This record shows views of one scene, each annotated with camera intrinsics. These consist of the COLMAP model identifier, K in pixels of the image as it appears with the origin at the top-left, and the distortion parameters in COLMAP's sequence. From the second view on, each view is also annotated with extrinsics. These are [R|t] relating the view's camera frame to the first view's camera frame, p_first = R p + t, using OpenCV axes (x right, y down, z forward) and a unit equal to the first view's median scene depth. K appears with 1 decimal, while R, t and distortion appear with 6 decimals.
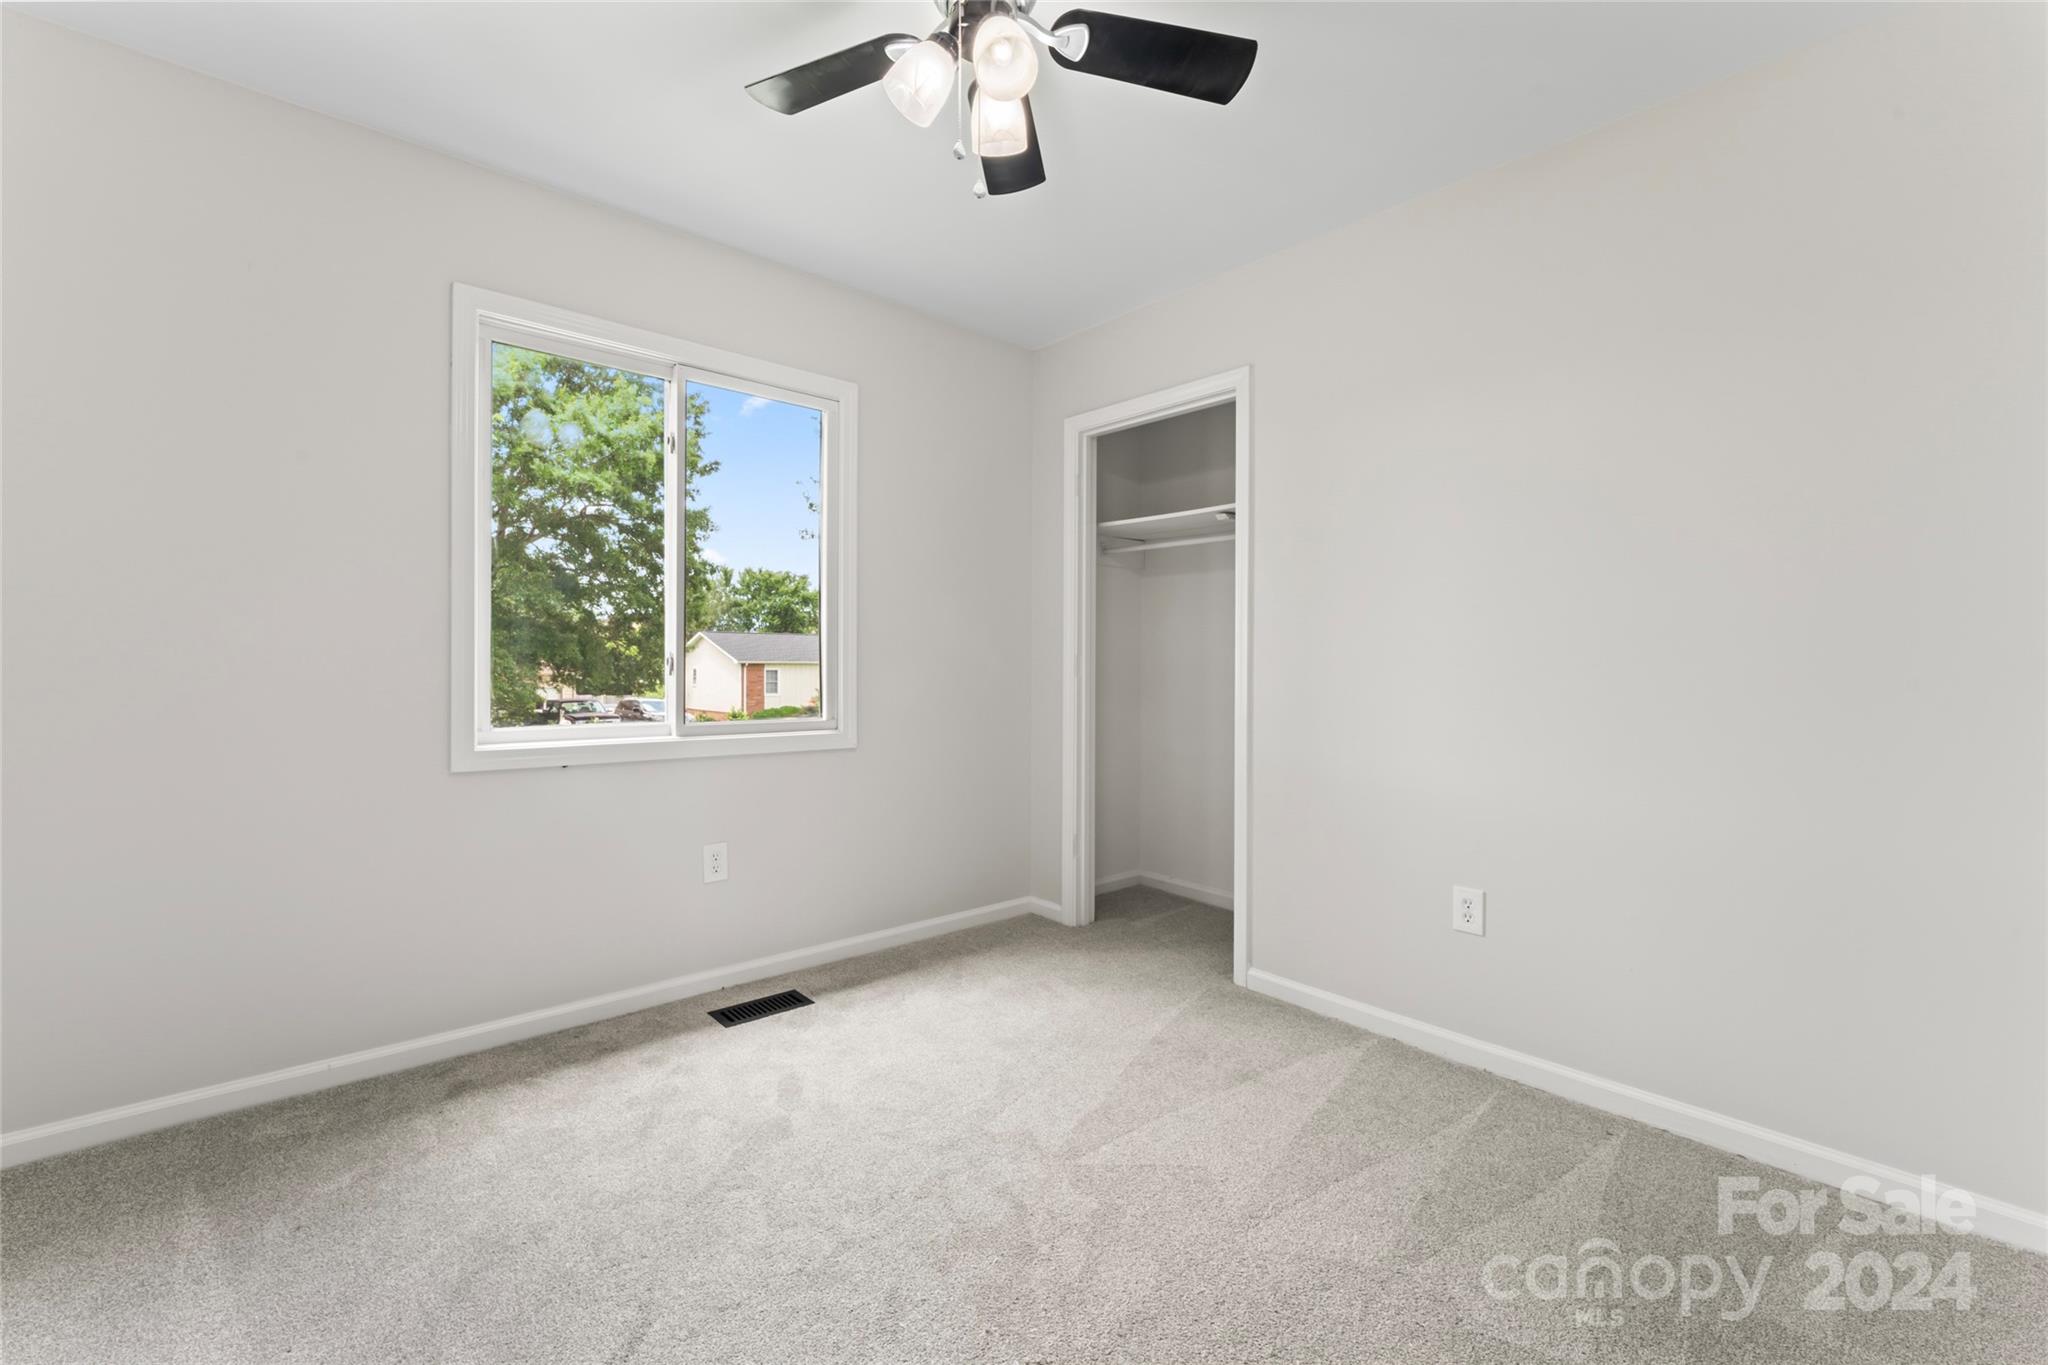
lens RADIAL K [[886.3, 0, 1030.7], [0, 886.3, 680.2], [0, 0, 1]] dist [0.011909, 0.000509]
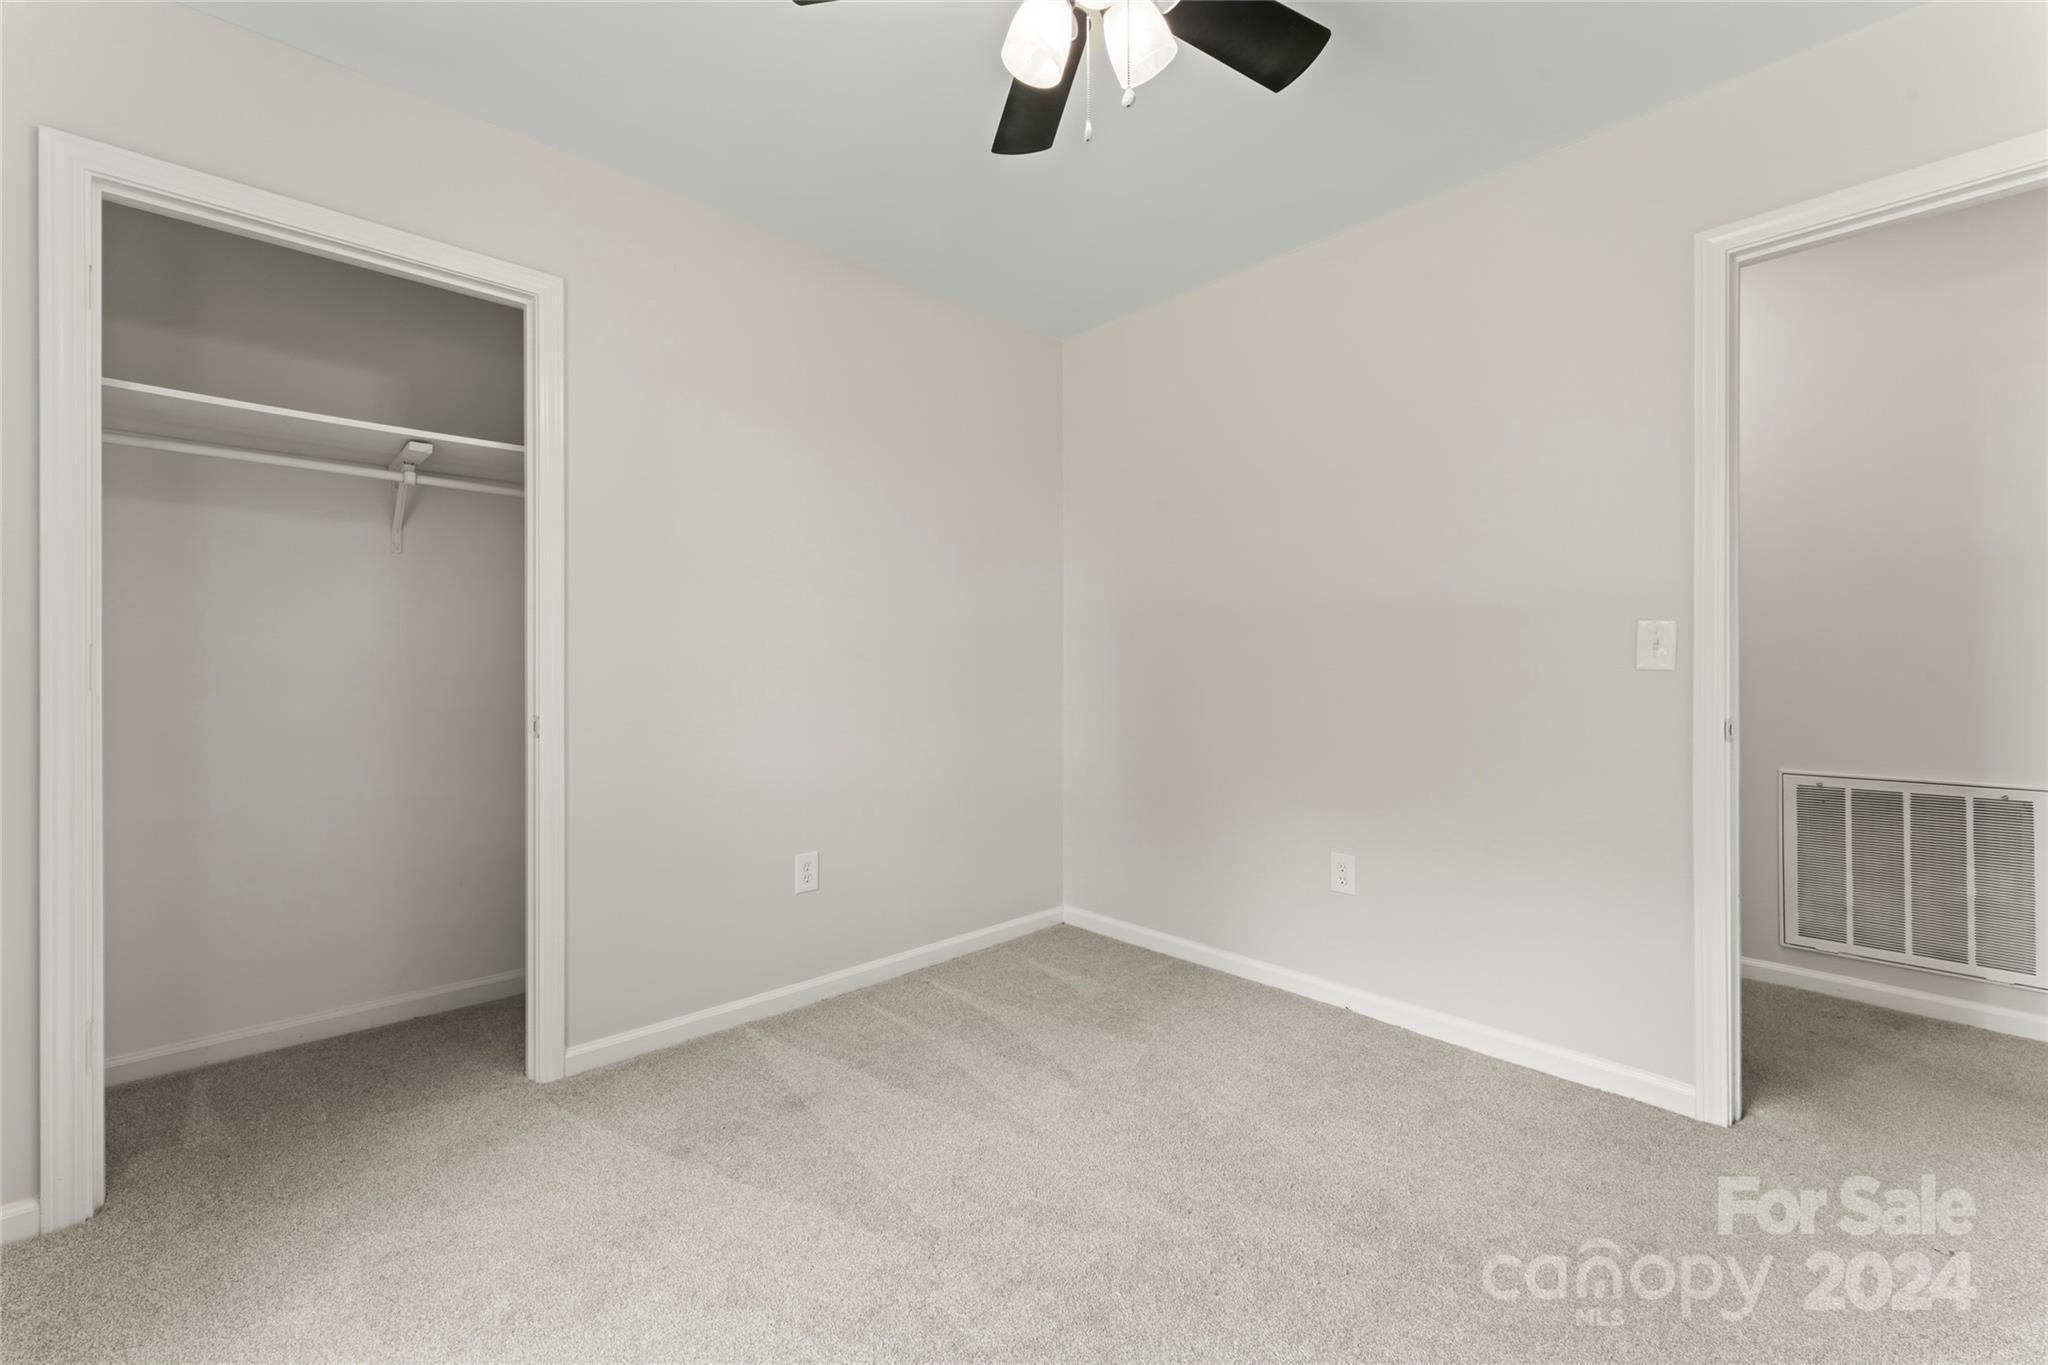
lens RADIAL K [[813.6, 0, 1033.2], [0, 813.6, 676.8], [0, 0, 1]] dist [0.002987, 0.000003]
pose [[-0.033445, -0.009915, 0.999391, -0.556433], [0.025790, 0.999609, 0.010781, -0.001351], [-0.999108, 0.026134, -0.033176, 0.701619]]
